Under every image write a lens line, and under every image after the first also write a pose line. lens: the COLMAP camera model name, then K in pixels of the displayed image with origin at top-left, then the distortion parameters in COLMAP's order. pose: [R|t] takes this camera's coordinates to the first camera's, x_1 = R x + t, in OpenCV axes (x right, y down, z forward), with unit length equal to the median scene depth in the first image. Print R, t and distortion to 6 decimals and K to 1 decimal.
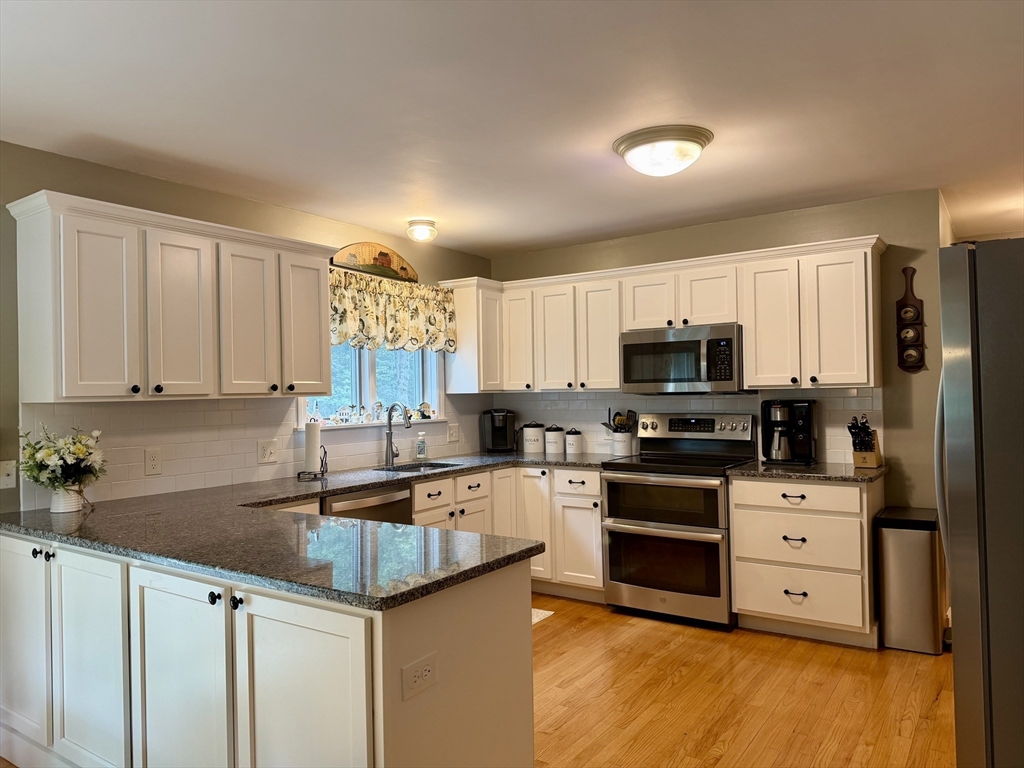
lens RADIAL K [[716.4, 0, 512.0], [0, 716.4, 384.0], [0, 0, 1]] dist [0.051434, -0.000417]
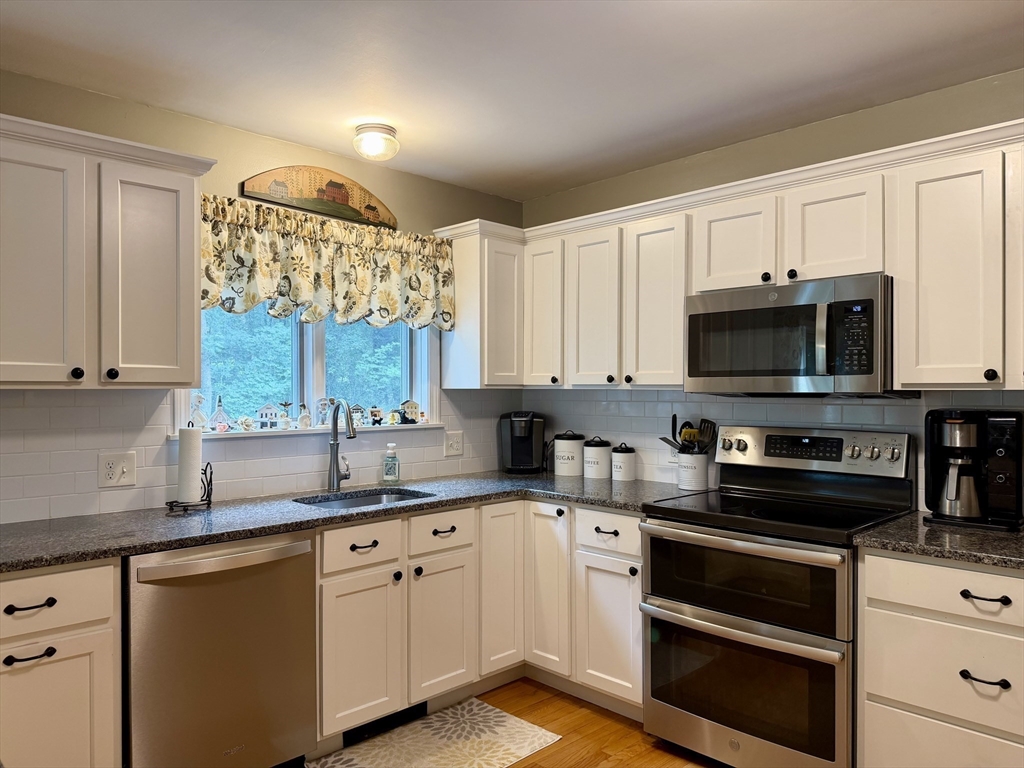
lens RADIAL K [[719.1, 0, 510.3], [0, 719.1, 390.0], [0, 0, 1]] dist [0.020698, -0.045431]
pose [[0.980961, 0.018412, -0.193330, 0.127554], [-0.015835, 0.999764, 0.014869, 0.003599], [0.193558, -0.011524, 0.981021, 0.361574]]
